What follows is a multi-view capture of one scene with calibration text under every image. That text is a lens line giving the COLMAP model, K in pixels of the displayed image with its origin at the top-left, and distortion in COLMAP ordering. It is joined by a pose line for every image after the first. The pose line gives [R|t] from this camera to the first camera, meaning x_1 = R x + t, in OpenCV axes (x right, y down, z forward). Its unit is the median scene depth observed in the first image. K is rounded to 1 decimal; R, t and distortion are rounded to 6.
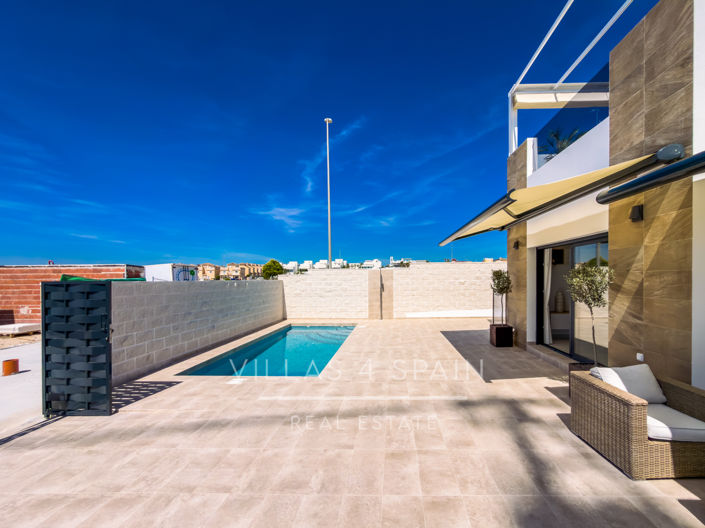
lens RADIAL K [[295.5, 0, 382.1], [0, 295.5, 279.2], [0, 0, 1]] dist [0.001065, -0.000034]
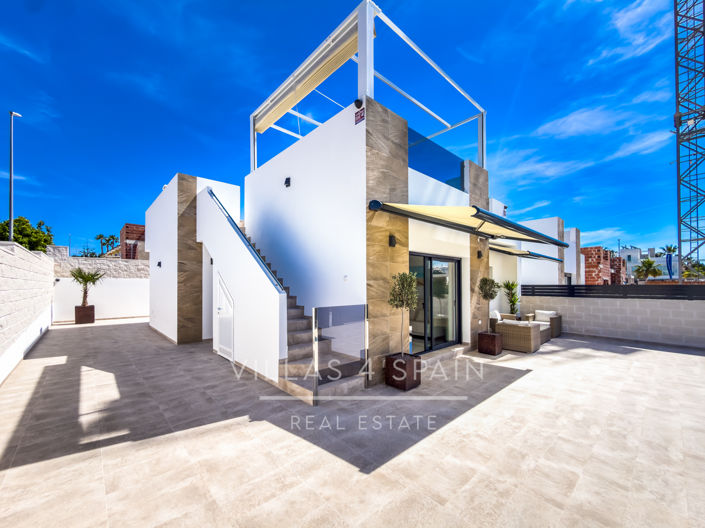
lens RADIAL K [[293.0, 0, 353.0], [0, 293.0, 286.6], [0, 0, 1]] dist [0.001753, 0.000145]
pose [[-0.705271, 0.012632, 0.708826, 0.011268], [0.016580, 0.999862, -0.001321, -0.002407], [-0.708744, 0.010821, -0.705382, 1.543189]]
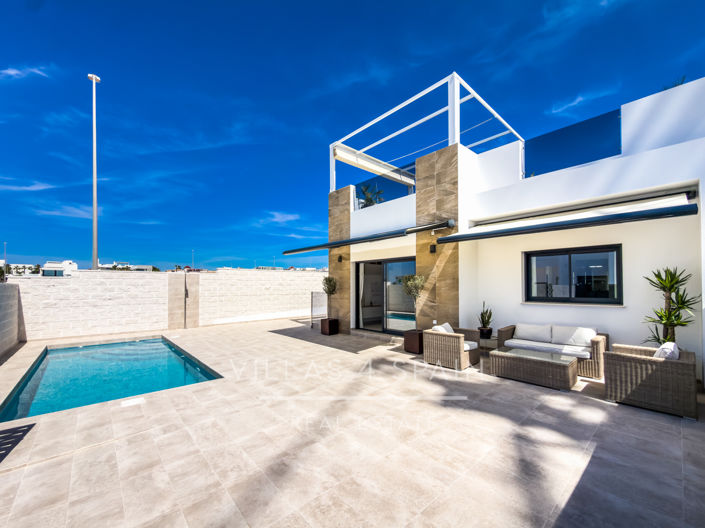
lens RADIAL K [[290.2, 0, 351.5], [0, 290.2, 282.1], [0, 0, 1]] dist [-0.001870, -0.000355]
pose [[0.719655, 0.016873, 0.694126, -0.427032], [-0.001139, 0.999732, -0.023121, 0.021602], [-0.694330, 0.015849, 0.719482, -0.002403]]
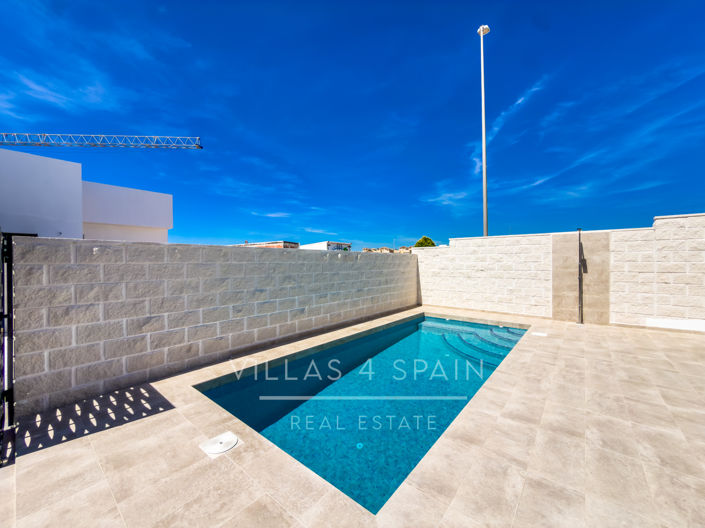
lens RADIAL K [[282.6, 0, 354.7], [0, 282.6, 261.6], [0, 0, 1]] dist [0.001000, 0.000141]
pose [[0.797278, 0.006644, -0.603576, -0.035340], [-0.006045, 0.999977, 0.003022, 0.035891], [0.603582, 0.001239, 0.797300, 0.530592]]
